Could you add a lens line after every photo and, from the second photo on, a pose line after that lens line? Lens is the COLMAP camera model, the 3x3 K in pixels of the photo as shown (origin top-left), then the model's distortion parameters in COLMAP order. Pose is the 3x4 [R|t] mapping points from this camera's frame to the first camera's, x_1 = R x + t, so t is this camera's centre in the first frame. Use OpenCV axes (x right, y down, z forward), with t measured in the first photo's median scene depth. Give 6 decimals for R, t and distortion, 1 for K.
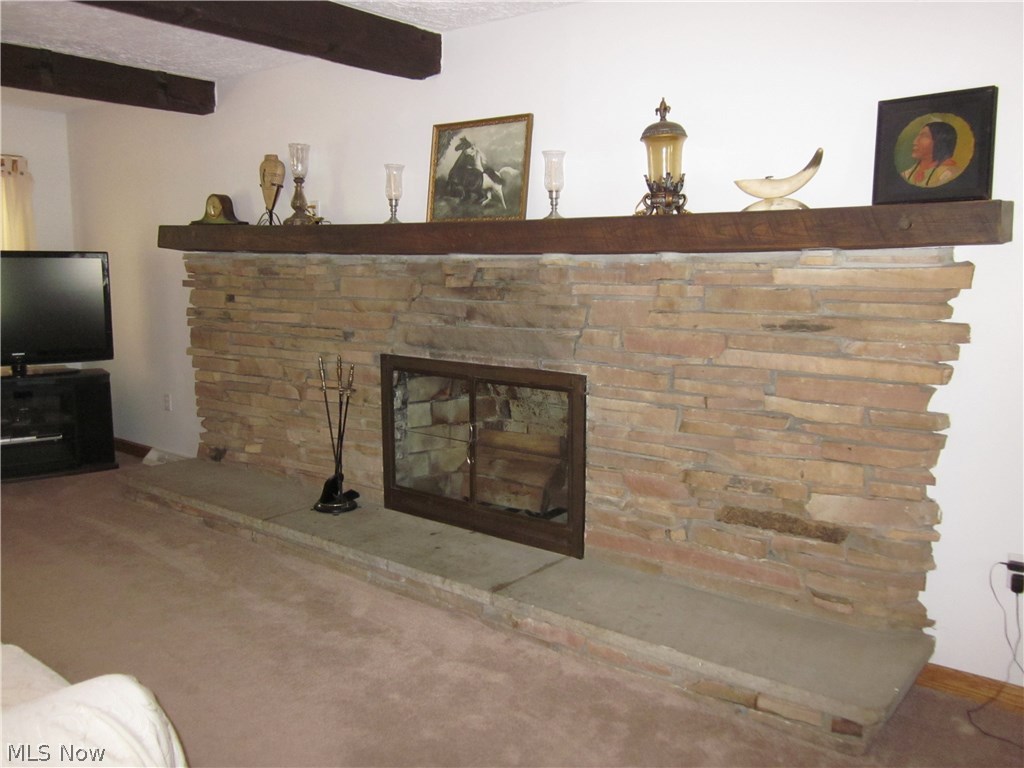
lens RADIAL K [[862.5, 0, 510.1], [0, 862.5, 382.2], [0, 0, 1]] dist [-0.023538, 0.011212]
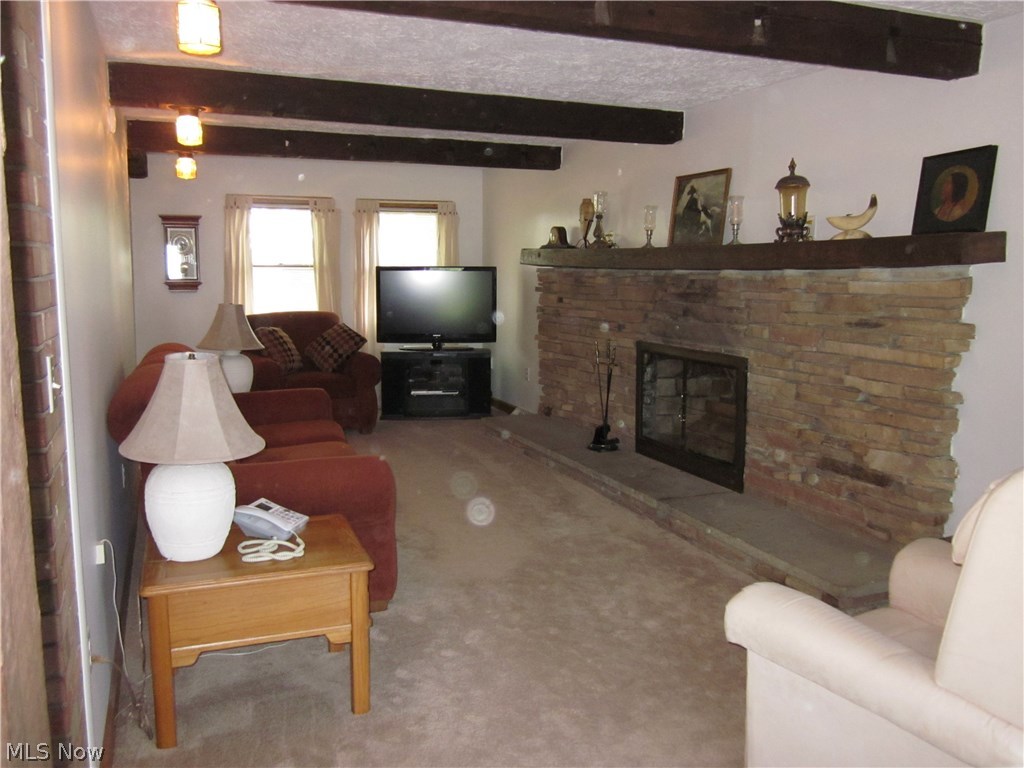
lens RADIAL K [[862.5, 0, 513.2], [0, 862.5, 385.1], [0, 0, 1]] dist [-0.023538, 0.011212]
pose [[0.869223, 0.065248, -0.490096, 0.438979], [-0.069415, 0.997541, 0.009694, 0.047425], [0.489523, 0.025594, 0.871615, -0.377686]]
